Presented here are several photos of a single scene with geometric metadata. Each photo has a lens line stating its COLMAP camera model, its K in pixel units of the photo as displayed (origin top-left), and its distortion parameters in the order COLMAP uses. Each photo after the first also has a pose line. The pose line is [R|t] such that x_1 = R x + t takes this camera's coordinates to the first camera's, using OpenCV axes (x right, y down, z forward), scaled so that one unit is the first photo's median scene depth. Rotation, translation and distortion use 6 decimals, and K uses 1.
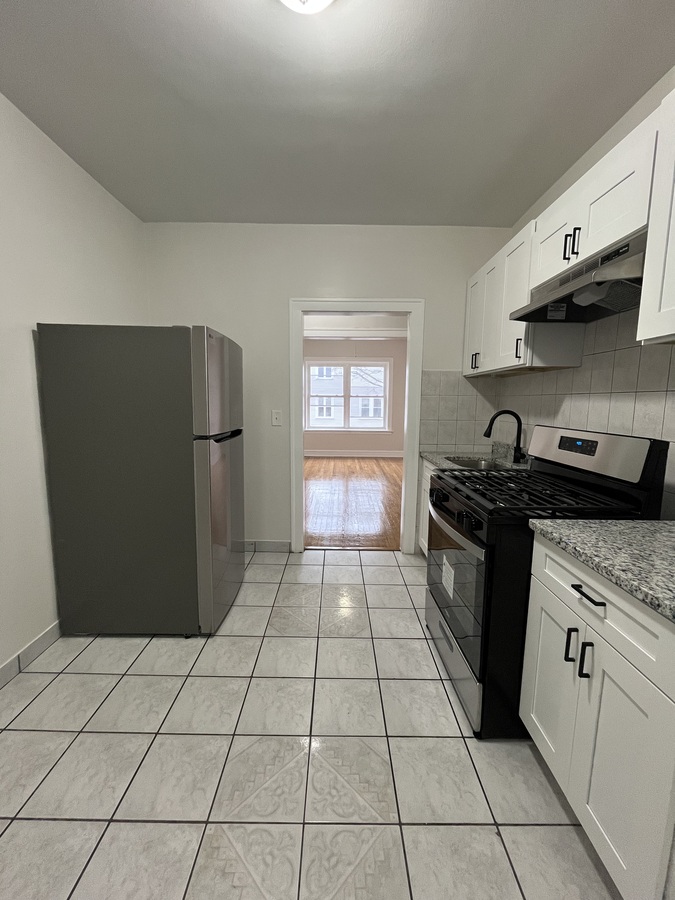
lens RADIAL K [[365.7, 0, 337.7], [0, 365.7, 449.8], [0, 0, 1]] dist [-0.001210, -0.000309]
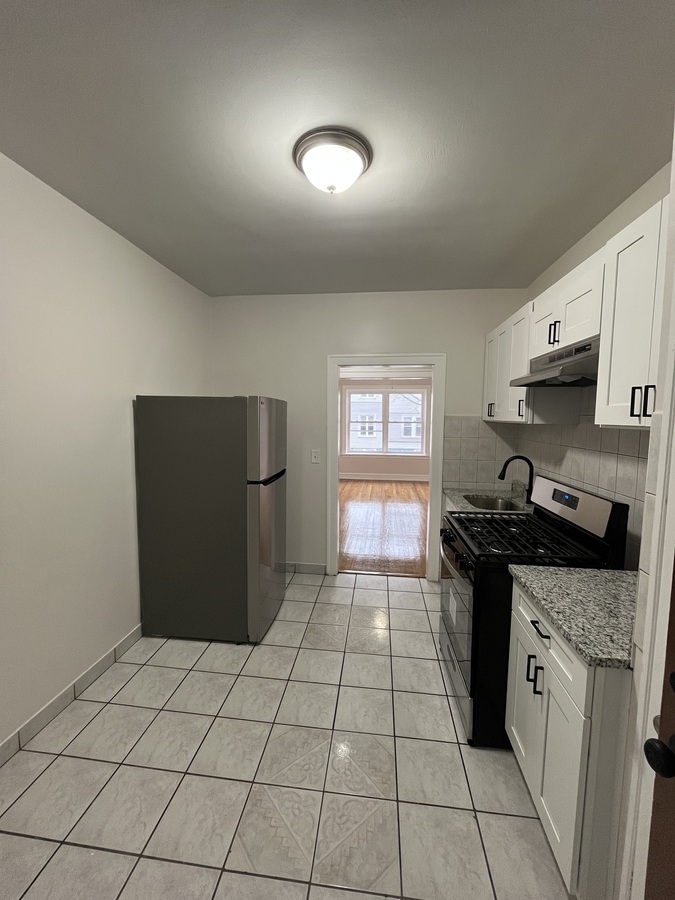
lens RADIAL K [[365.7, 0, 338.3], [0, 365.7, 450.3], [0, 0, 1]] dist [-0.001210, -0.000309]
pose [[0.993111, 0.008301, -0.116879, 0.066075], [-0.013182, 0.999070, -0.041049, -0.100192], [0.116430, 0.042307, 0.992297, -0.227542]]
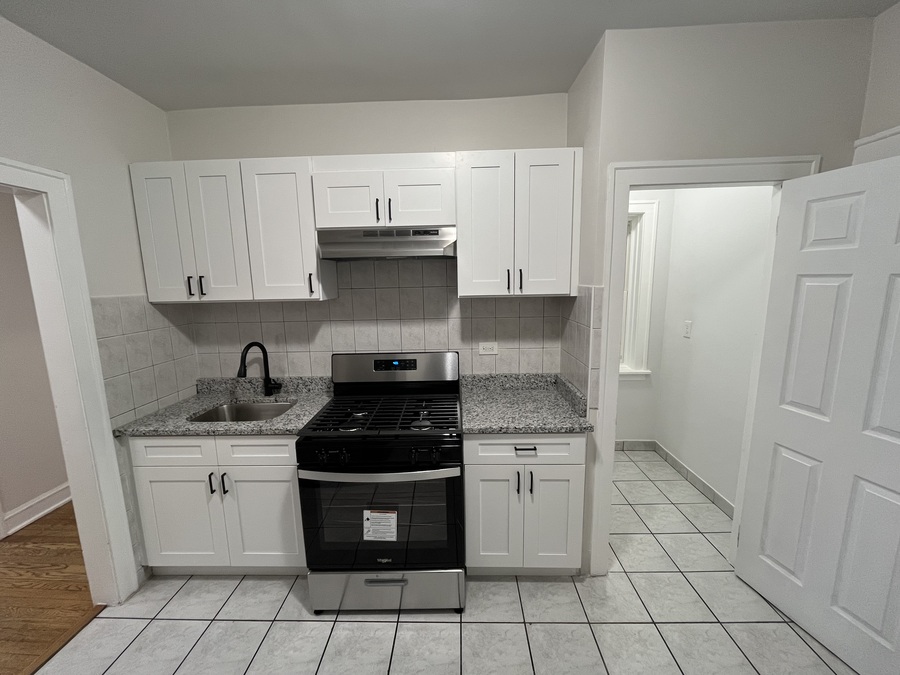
lens RADIAL K [[365.7, 0, 449.3], [0, 365.7, 337.3], [0, 0, 1]] dist [-0.001210, -0.000309]
pose [[0.035007, -0.169144, 0.984969, -0.549258], [0.155516, 0.974490, 0.161818, -0.264300], [-0.987213, 0.147514, 0.060419, 0.661941]]
